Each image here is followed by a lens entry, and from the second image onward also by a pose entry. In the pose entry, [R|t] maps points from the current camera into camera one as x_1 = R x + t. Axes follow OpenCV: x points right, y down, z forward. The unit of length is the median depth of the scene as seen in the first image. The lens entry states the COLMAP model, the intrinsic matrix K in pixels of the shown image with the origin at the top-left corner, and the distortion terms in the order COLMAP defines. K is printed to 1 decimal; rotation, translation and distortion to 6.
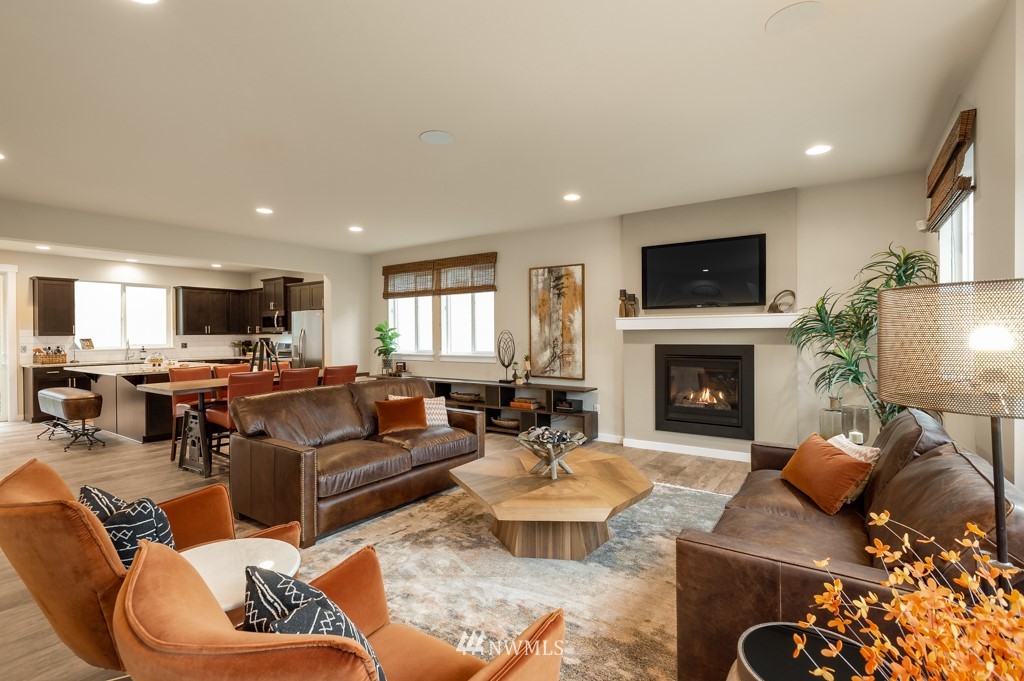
lens RADIAL K [[479.6, 0, 512.1], [0, 479.6, 335.6], [0, 0, 1]] dist [-0.001981, -0.000414]
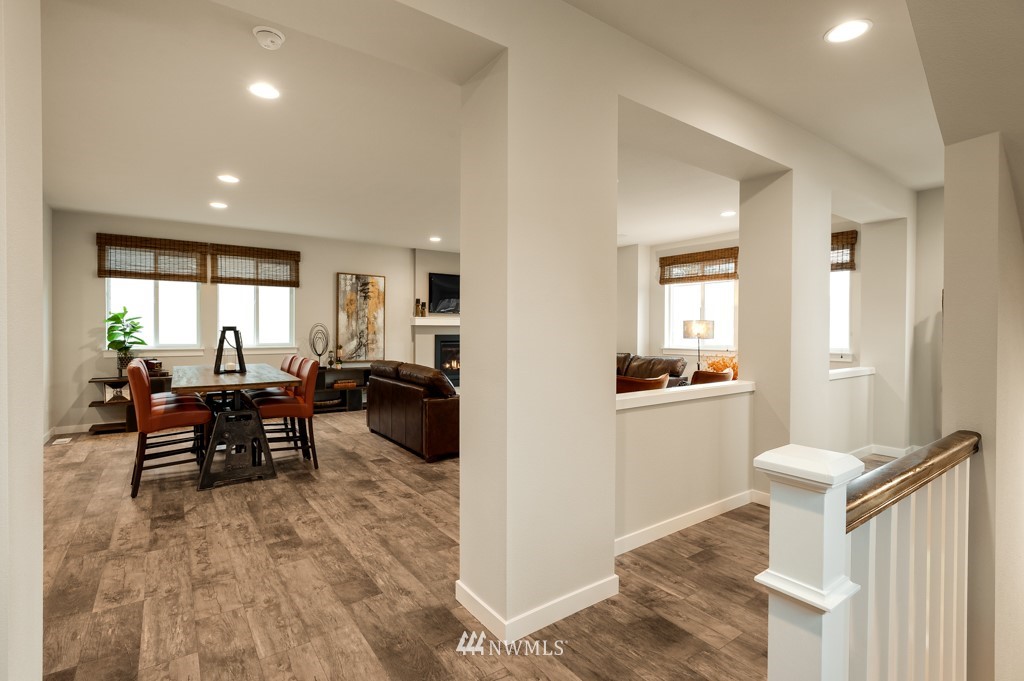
lens RADIAL K [[479.6, 0, 512.1], [0, 479.6, 335.6], [0, 0, 1]] dist [-0.001981, -0.000414]
pose [[0.327718, -0.001202, 0.944775, -0.795785], [-0.001111, 0.999998, 0.001658, 0.012884], [-0.944775, -0.001593, 0.327716, 0.159123]]
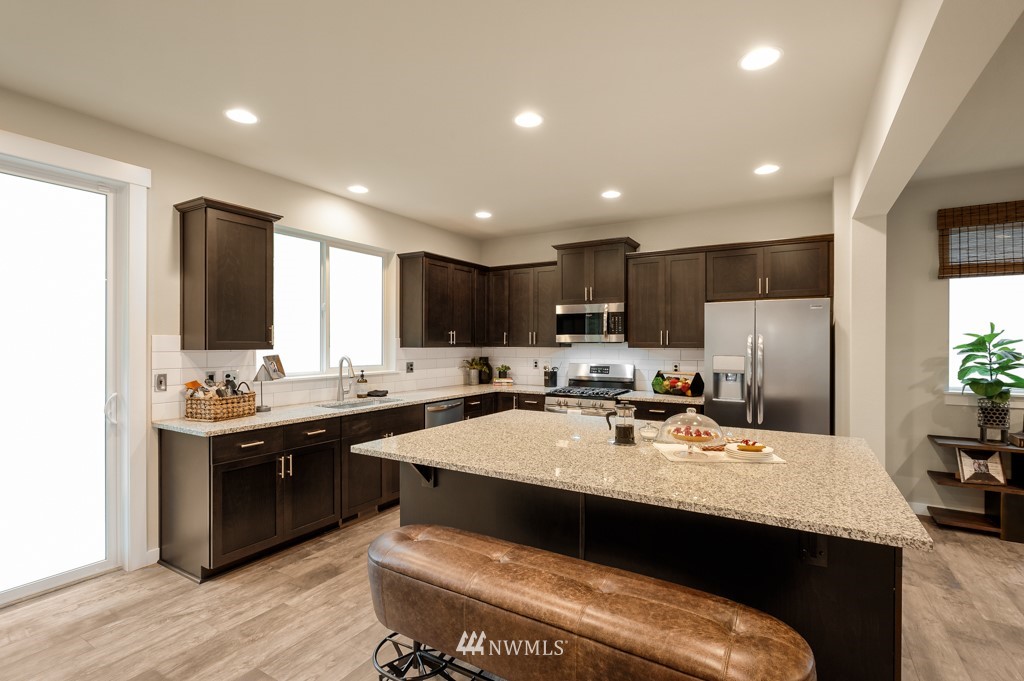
lens RADIAL K [[483.5, 0, 512.0], [0, 483.5, 340.5], [0, 0, 1]] dist [0.000188, -0.000161]
pose [[0.997431, 0.011169, 0.070755, -0.760532], [-0.010657, 0.999914, -0.007606, -0.006723], [-0.070834, 0.006832, 0.997465, 0.579406]]
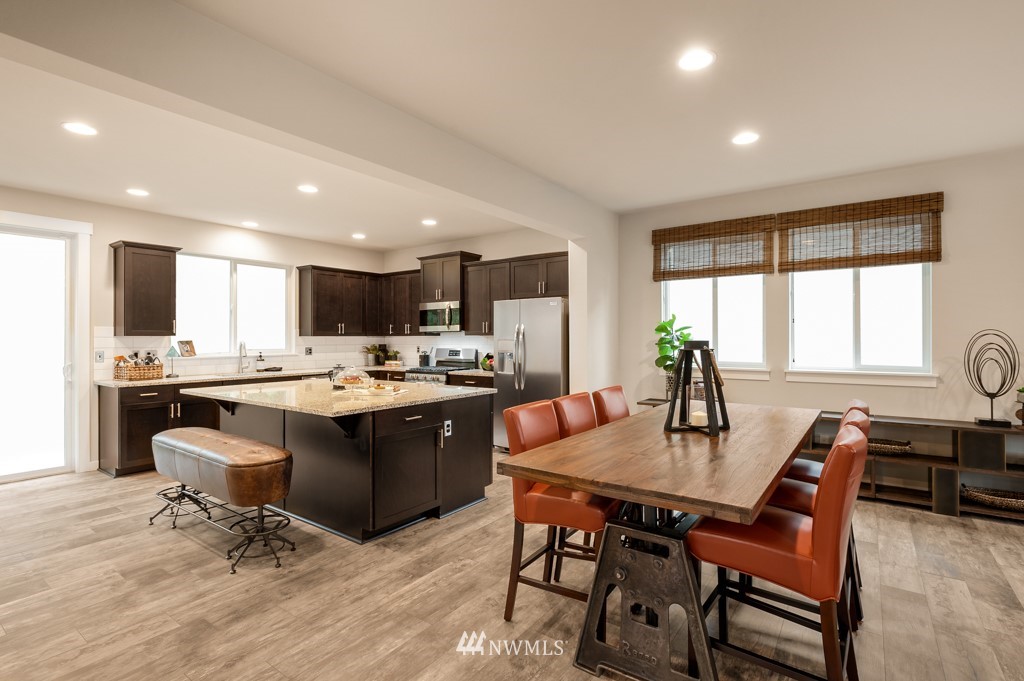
lens RADIAL K [[485.7, 0, 515.7], [0, 485.7, 334.2], [0, 0, 1]] dist [-0.004181, -0.000162]
pose [[0.999914, 0.005363, -0.011970, -0.465815], [-0.005484, 0.999934, -0.010048, 0.002206], [0.011915, 0.010113, 0.999878, 0.368079]]
